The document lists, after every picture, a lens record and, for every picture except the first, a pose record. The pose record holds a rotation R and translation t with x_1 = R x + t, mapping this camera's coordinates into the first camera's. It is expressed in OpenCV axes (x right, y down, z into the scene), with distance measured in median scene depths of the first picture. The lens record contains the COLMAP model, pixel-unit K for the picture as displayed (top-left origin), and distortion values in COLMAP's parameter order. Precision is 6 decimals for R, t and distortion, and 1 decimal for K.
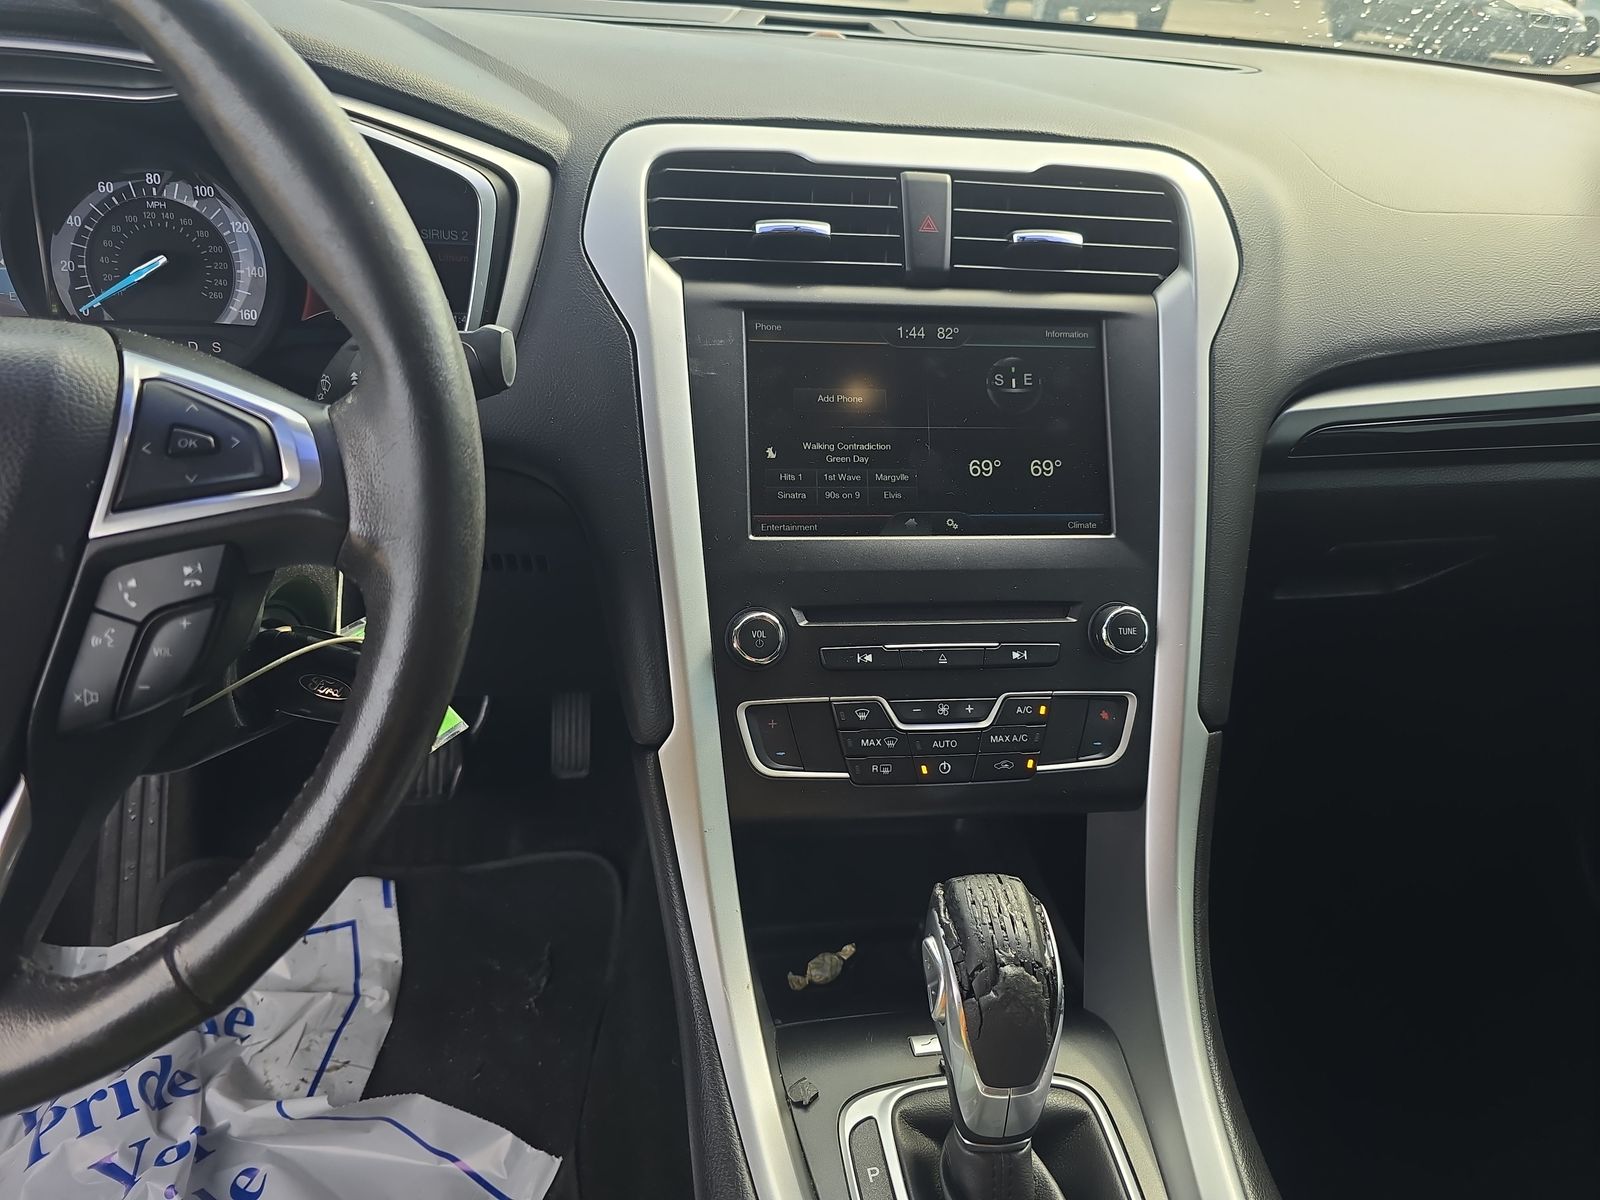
lens RADIAL K [[1076.4, 0, 772.0], [0, 1076.4, 642.7], [0, 0, 1]] dist [0.002266, -0.043701]
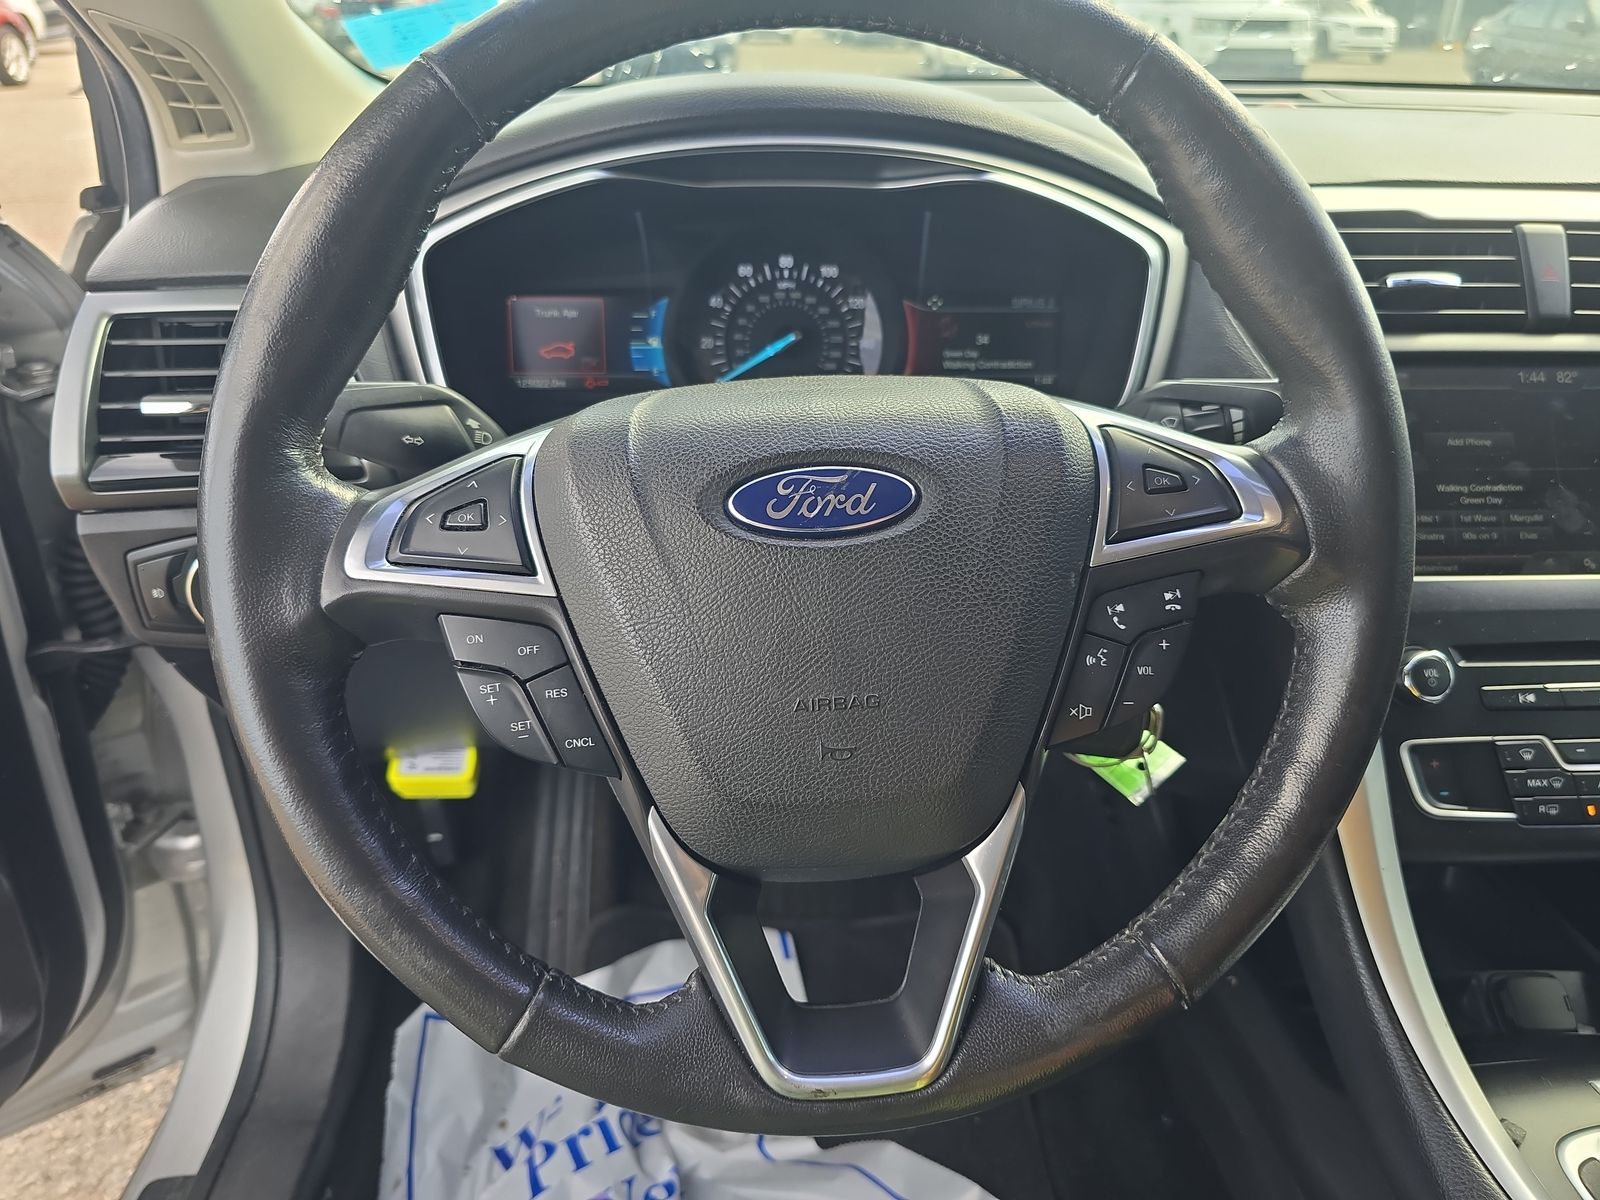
lens RADIAL K [[1076.4, 0, 772.4], [0, 1076.4, 635.8], [0, 0, 1]] dist [0.002266, -0.043701]
pose [[0.990453, -0.008456, -0.137589, -0.449637], [-0.001747, 0.997266, -0.073868, 0.030259], [0.137837, 0.073403, 0.987731, -0.069171]]
